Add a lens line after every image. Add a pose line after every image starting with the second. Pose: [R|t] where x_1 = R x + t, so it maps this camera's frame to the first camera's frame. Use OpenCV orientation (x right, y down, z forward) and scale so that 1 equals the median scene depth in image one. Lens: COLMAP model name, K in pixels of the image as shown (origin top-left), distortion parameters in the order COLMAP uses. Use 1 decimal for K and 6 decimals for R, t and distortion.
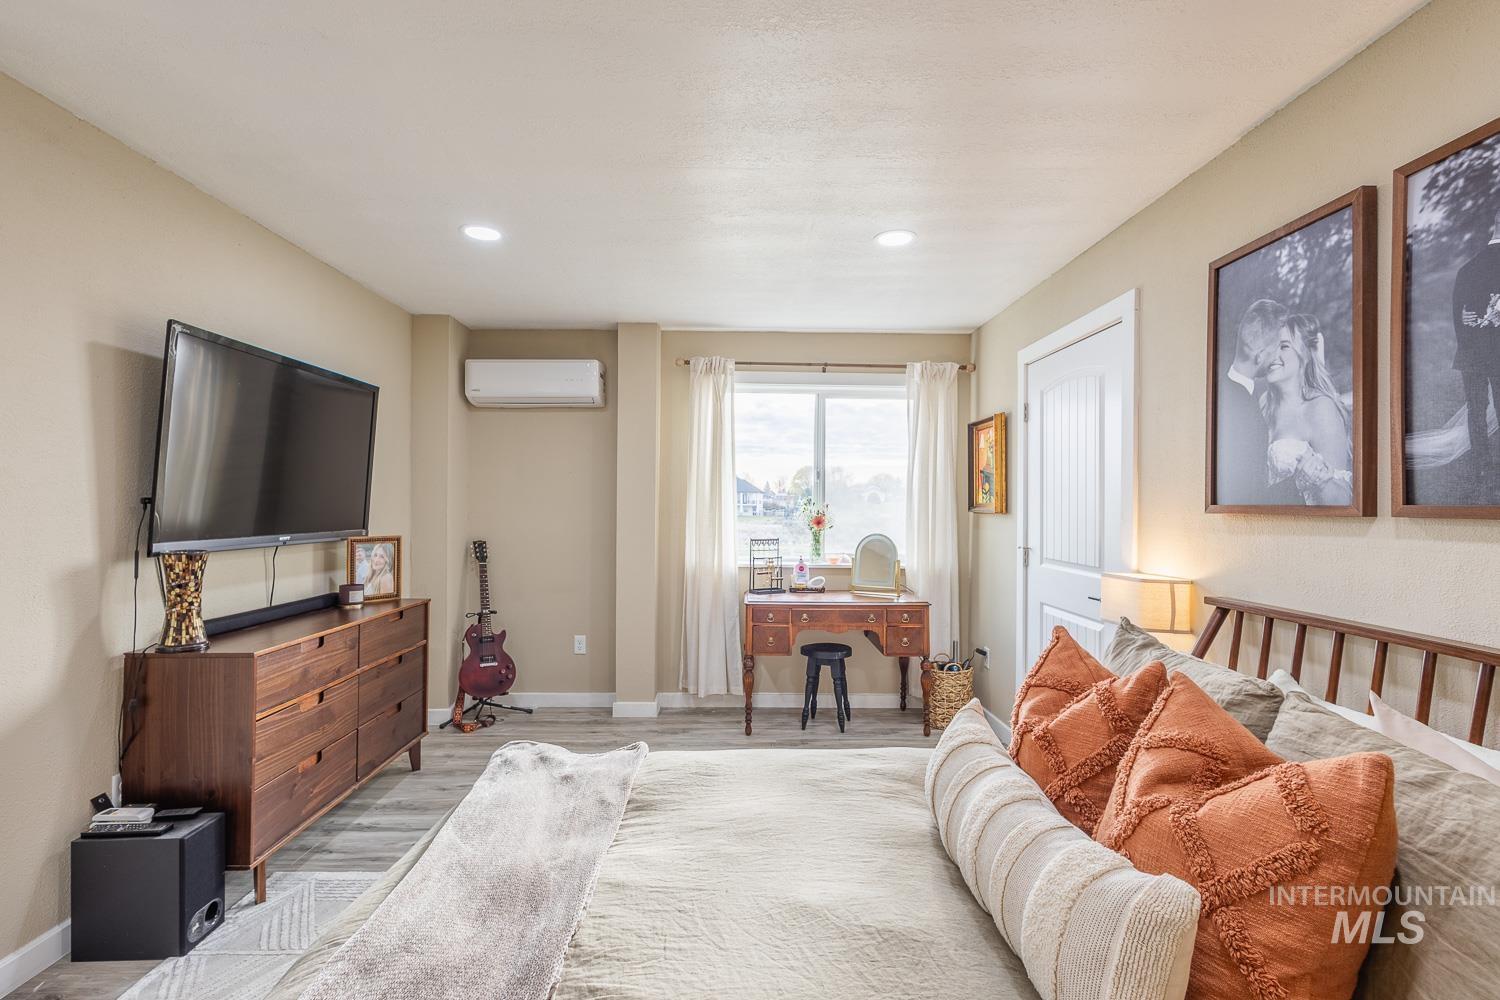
lens RADIAL K [[661.2, 0, 750.0], [0, 661.2, 500.0], [0, 0, 1]] dist [0.001068, 0.000229]
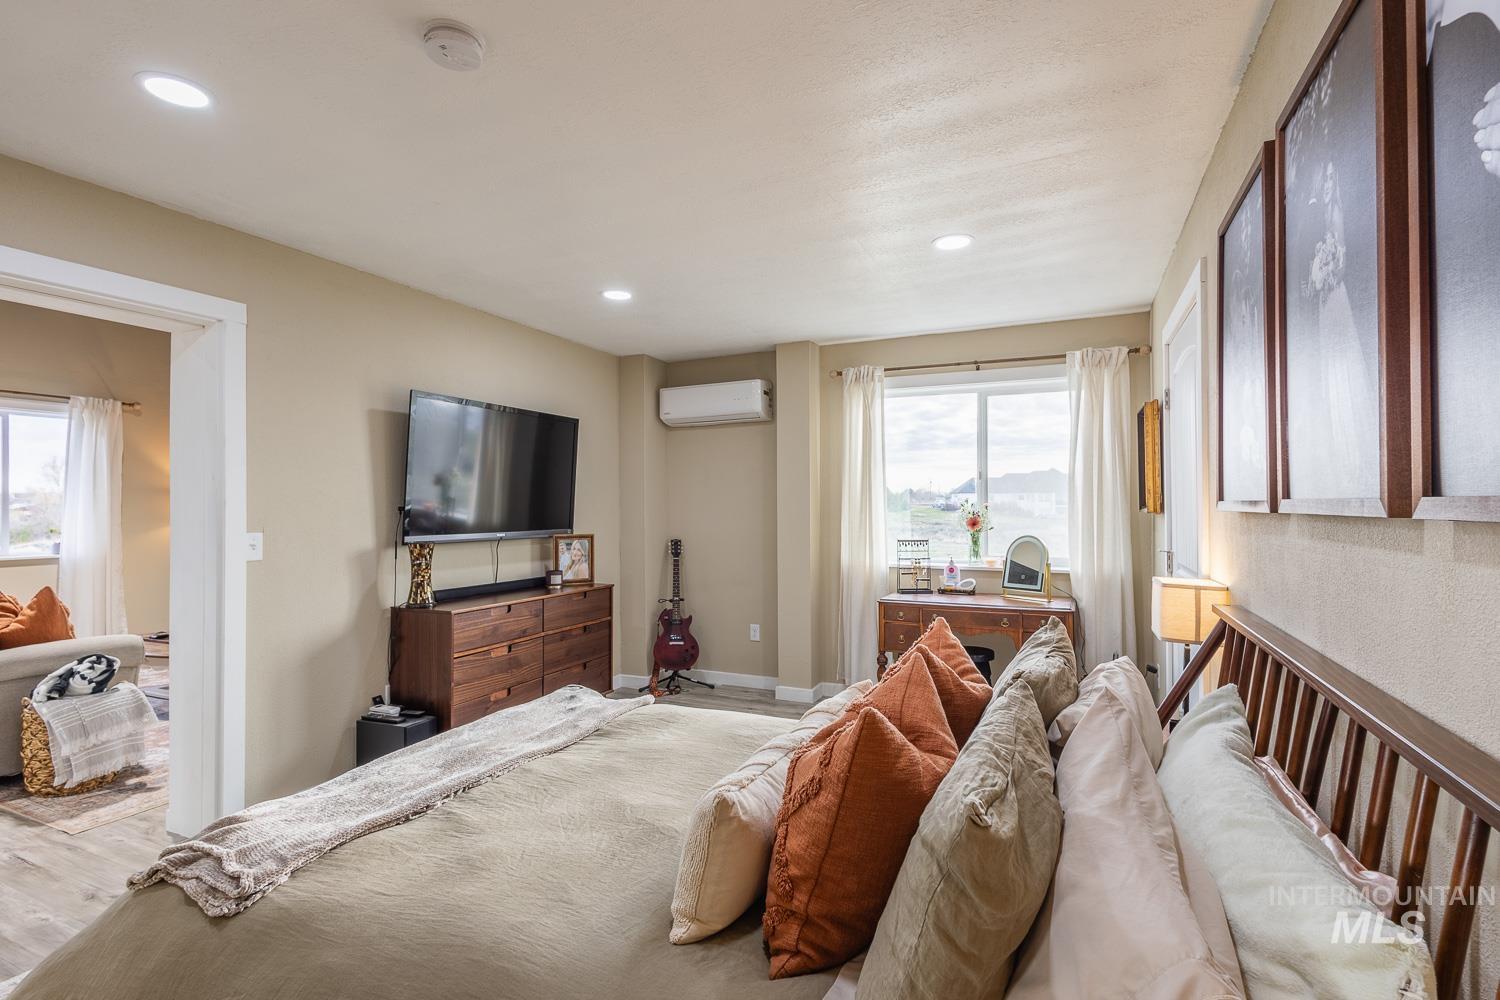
lens RADIAL K [[661.2, 0, 750.0], [0, 661.2, 500.0], [0, 0, 1]] dist [0.001068, 0.000229]
pose [[0.910826, -0.015648, -0.412493, 0.244239], [0.013751, 0.999877, -0.007568, 0.001846], [0.412560, 0.001221, 0.910929, -0.035289]]
